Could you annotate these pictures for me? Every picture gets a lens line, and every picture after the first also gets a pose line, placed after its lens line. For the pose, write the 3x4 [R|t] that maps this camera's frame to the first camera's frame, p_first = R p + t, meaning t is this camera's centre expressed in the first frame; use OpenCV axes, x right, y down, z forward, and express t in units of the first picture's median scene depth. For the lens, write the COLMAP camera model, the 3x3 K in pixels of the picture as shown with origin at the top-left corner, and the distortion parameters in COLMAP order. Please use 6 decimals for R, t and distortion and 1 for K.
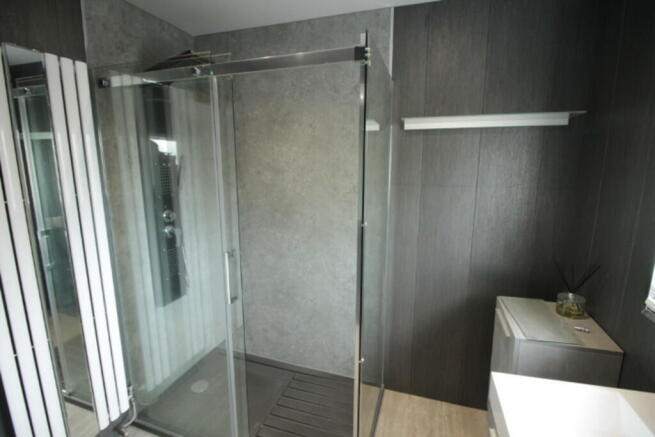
lens RADIAL K [[313.5, 0, 327.5], [0, 313.5, 218.5], [0, 0, 1]] dist [-0.003567, -0.000367]
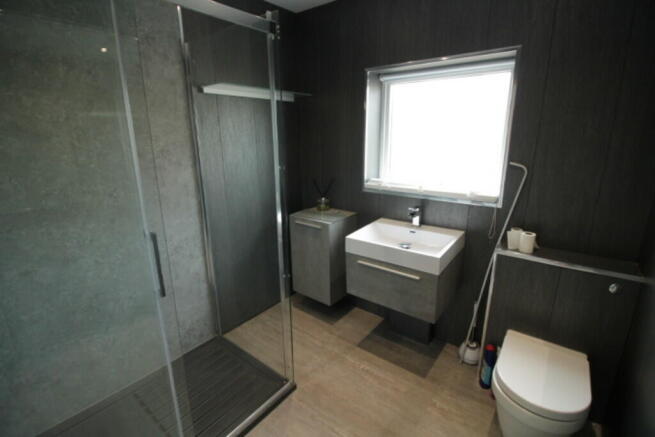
lens RADIAL K [[313.5, 0, 327.5], [0, 313.5, 218.5], [0, 0, 1]] dist [-0.003567, -0.000367]
pose [[0.326475, -0.251844, 0.911037, -0.618989], [0.185180, 0.962214, 0.199631, -0.002811], [-0.926888, 0.103531, 0.360776, 0.228994]]
